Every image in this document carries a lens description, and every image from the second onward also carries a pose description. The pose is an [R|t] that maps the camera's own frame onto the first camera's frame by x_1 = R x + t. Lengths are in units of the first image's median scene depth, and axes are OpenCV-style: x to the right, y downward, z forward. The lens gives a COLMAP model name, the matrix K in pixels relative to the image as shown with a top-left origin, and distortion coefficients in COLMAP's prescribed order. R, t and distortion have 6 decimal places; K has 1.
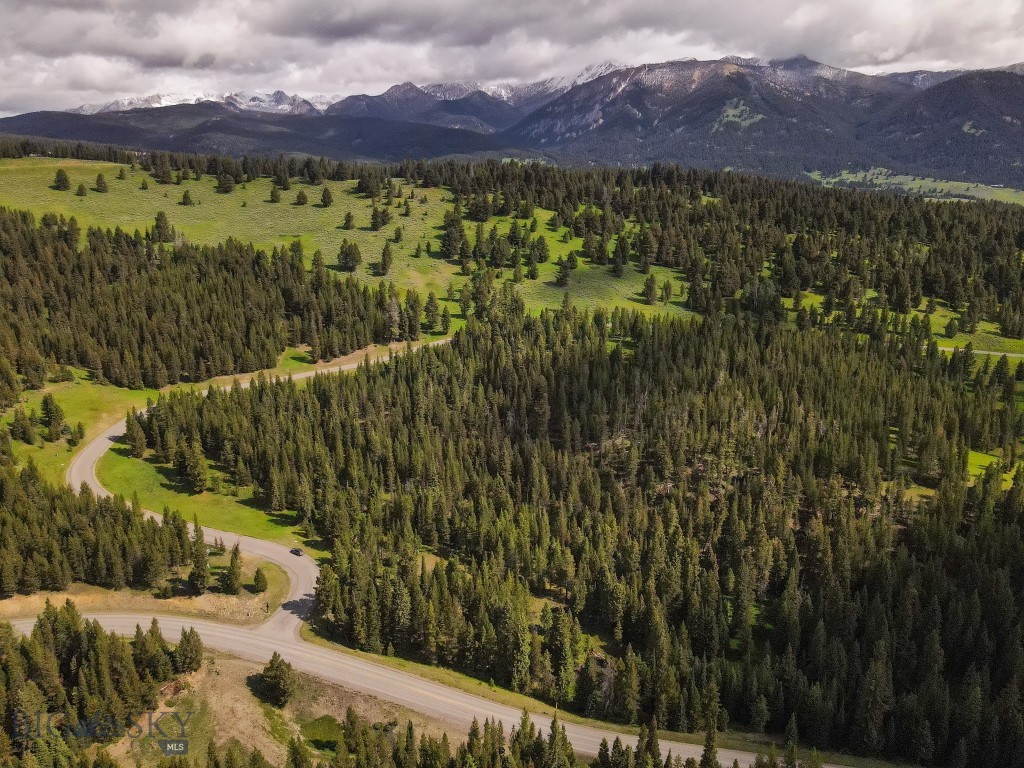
lens RADIAL K [[754.1, 0, 519.0], [0, 754.1, 378.4], [0, 0, 1]] dist [0.018809, 0.003382]
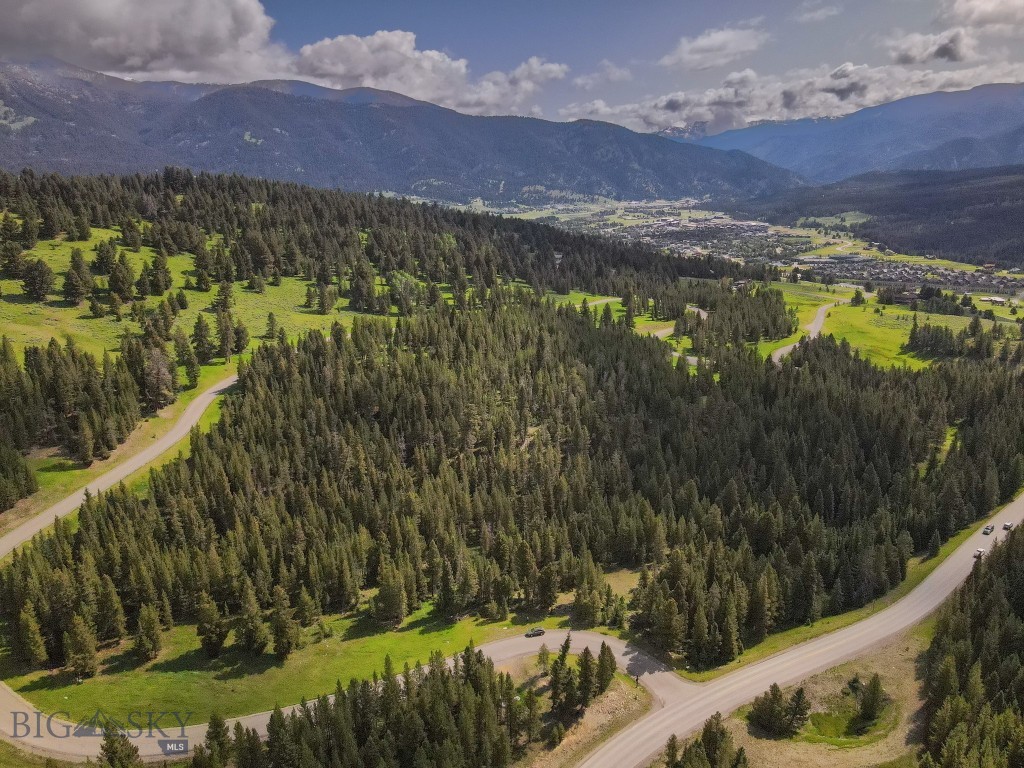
lens RADIAL K [[754.1, 0, 513.5], [0, 754.1, 386.9], [0, 0, 1]] dist [0.018809, 0.003382]
pose [[0.633643, -0.232948, 0.737720, -0.299482], [0.232675, 0.966822, 0.105442, -0.041768], [-0.737807, 0.104837, 0.666821, 0.157212]]
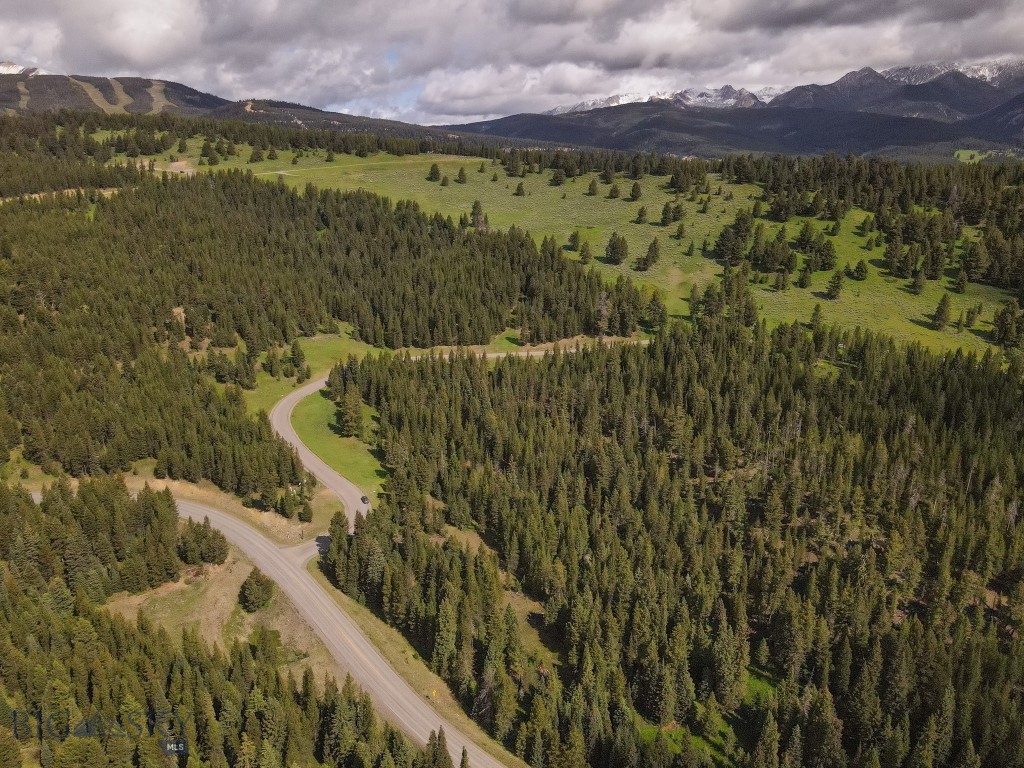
lens RADIAL K [[754.1, 0, 521.3], [0, 754.1, 383.8], [0, 0, 1]] dist [0.018809, 0.003382]
pose [[0.850944, 0.153050, -0.502464, 0.161445], [-0.146022, 0.987828, 0.053597, -0.014099], [0.504551, 0.027763, 0.862935, 0.044768]]
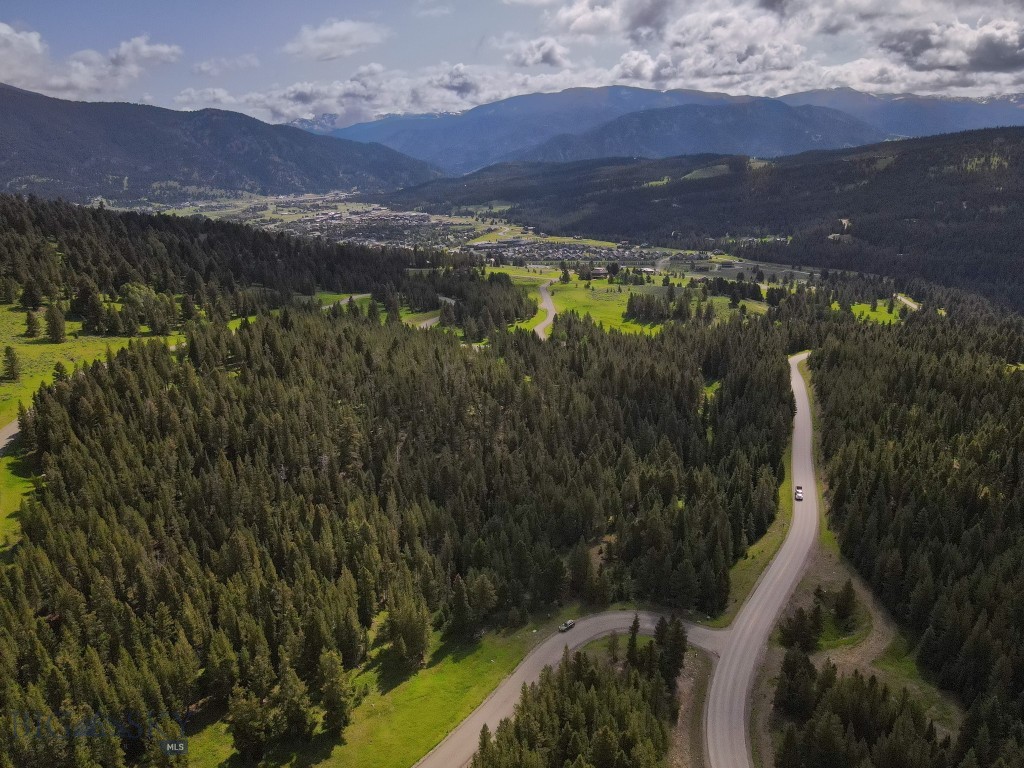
lens RADIAL K [[754.1, 0, 519.3], [0, 754.1, 390.0], [0, 0, 1]] dist [0.018809, 0.003382]
pose [[0.215371, -0.305136, 0.927635, -0.347265], [0.292341, 0.926509, 0.236892, -0.075907], [-0.931747, 0.220166, 0.288747, 0.267852]]
